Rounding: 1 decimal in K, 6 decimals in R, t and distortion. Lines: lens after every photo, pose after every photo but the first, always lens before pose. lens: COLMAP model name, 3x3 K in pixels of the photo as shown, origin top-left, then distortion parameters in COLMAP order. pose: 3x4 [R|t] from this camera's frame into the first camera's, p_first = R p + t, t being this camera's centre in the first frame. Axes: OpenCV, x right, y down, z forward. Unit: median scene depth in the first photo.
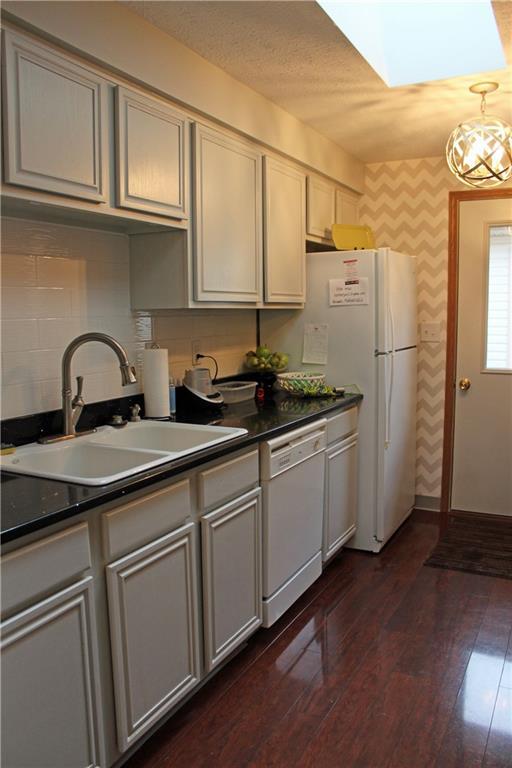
lens RADIAL K [[634.9, 0, 256.0], [0, 634.9, 384.0], [0, 0, 1]] dist [-0.157398, 0.136115]
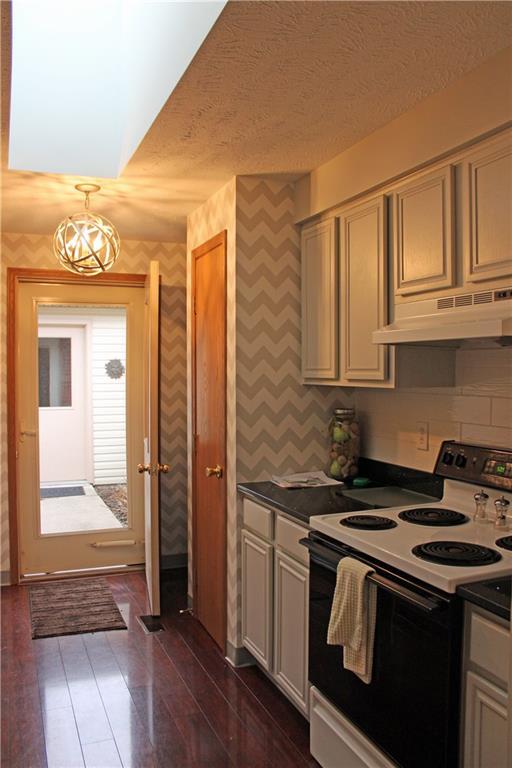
lens RADIAL K [[634.9, 0, 256.0], [0, 634.9, 384.0], [0, 0, 1]] dist [-0.157398, 0.136115]
pose [[0.653127, -0.004625, 0.757234, -0.230669], [0.079329, 0.994897, -0.062346, -0.025259], [-0.753081, 0.100790, 0.650161, 0.049746]]
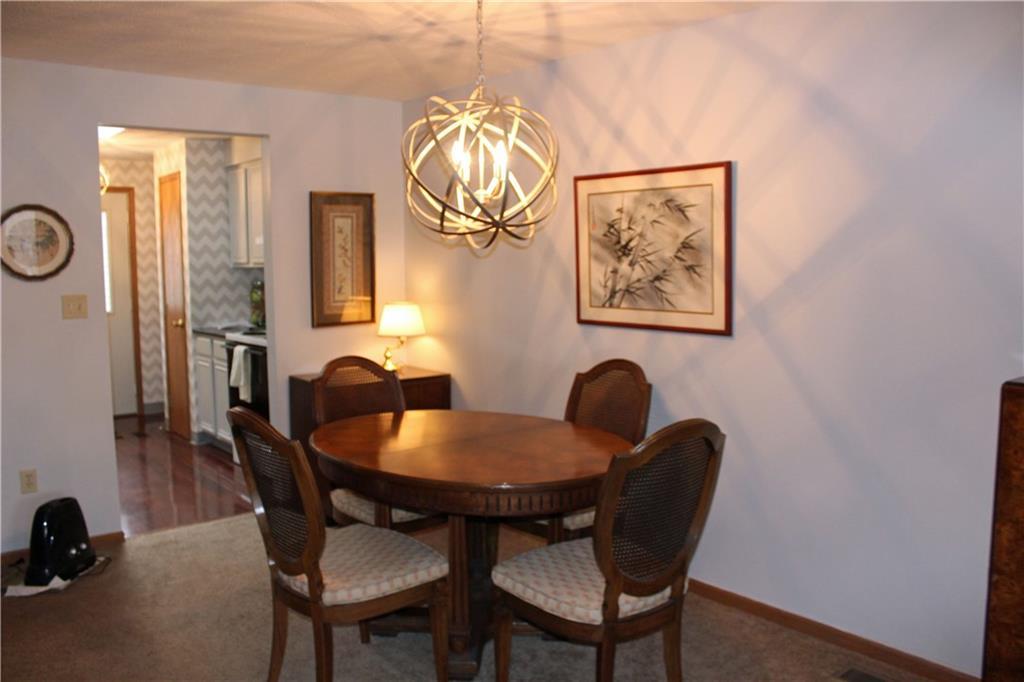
lens RADIAL K [[846.5, 0, 503.6], [0, 846.5, 339.7], [0, 0, 1]] dist [-0.157398, 0.136115]
pose [[0.411321, -0.082509, 0.907748, -1.001077], [0.110683, 0.993046, 0.040109, 0.082223], [-0.904745, 0.083975, 0.417593, -0.764604]]
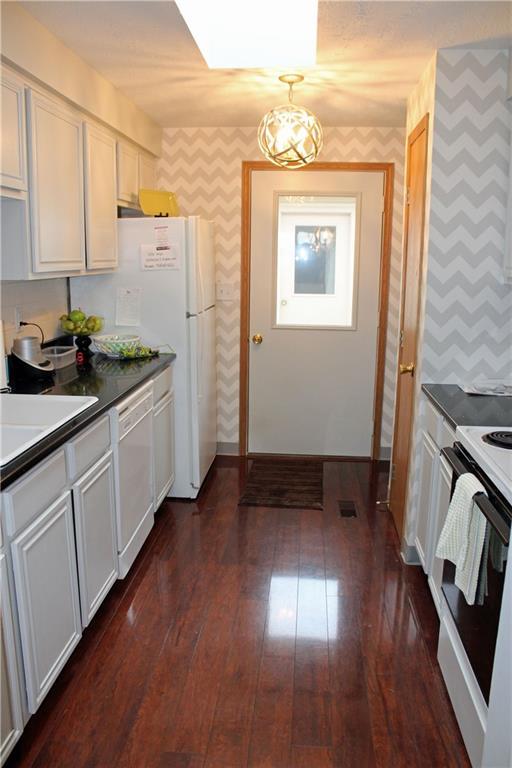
lens RADIAL K [[634.9, 0, 256.0], [0, 634.9, 384.0], [0, 0, 1]] dist [-0.157398, 0.136115]
pose [[0.924542, -0.056470, 0.376873, -0.112575], [0.023958, 0.995617, 0.090406, -0.026693], [-0.380327, -0.074555, 0.921842, -0.041976]]
